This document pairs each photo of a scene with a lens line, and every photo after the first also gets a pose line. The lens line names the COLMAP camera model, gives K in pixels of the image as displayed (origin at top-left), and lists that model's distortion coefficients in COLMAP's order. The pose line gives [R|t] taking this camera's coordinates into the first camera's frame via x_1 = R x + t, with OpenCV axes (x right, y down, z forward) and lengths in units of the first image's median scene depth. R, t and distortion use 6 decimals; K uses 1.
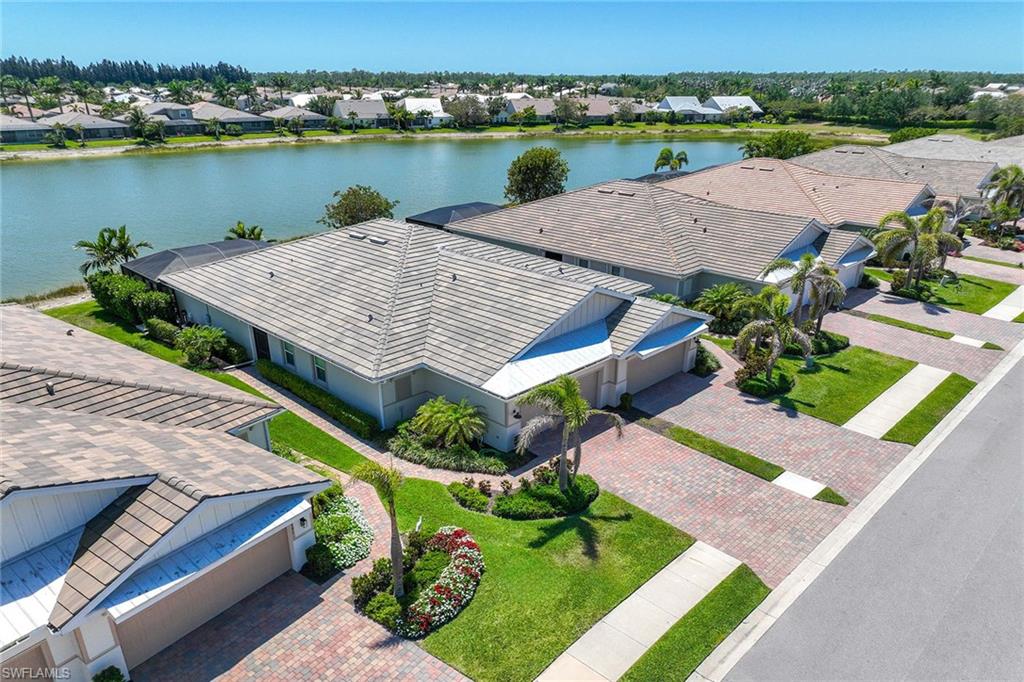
lens RADIAL K [[721.6, 0, 516.9], [0, 721.6, 343.4], [0, 0, 1]] dist [0.006505, 0.008679]
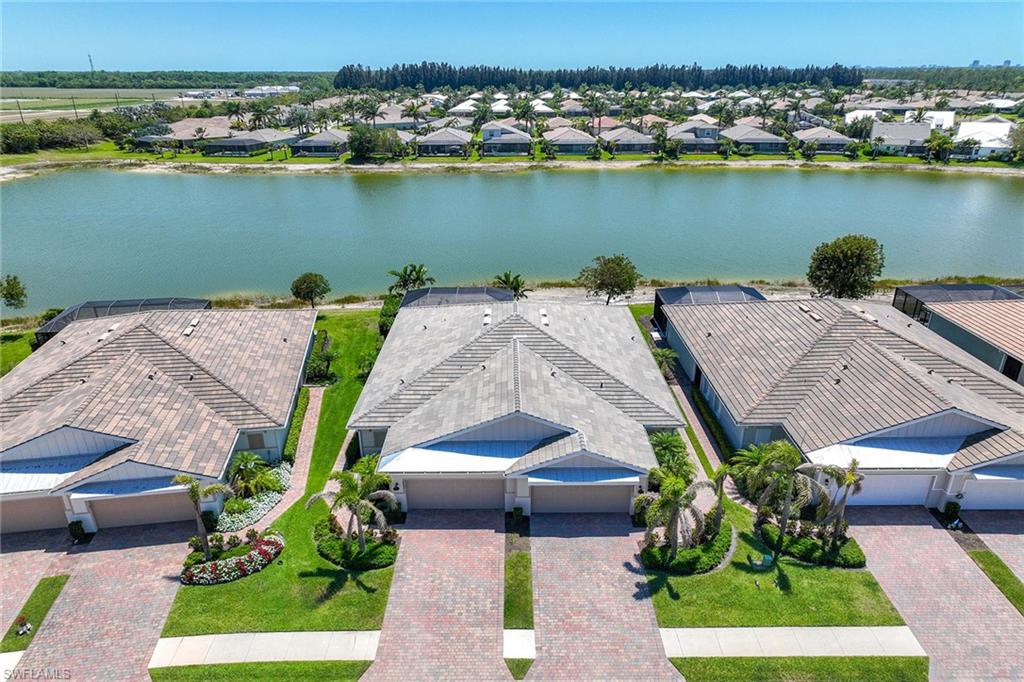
lens RADIAL K [[732.8, 0, 515.6], [0, 732.8, 317.8], [0, 0, 1]] dist [0.006158, 0.004070]
pose [[0.712794, 0.221488, -0.665483, 0.566318], [-0.241832, 0.968256, 0.063234, -0.195755], [0.658363, 0.115862, 0.743730, 0.063844]]
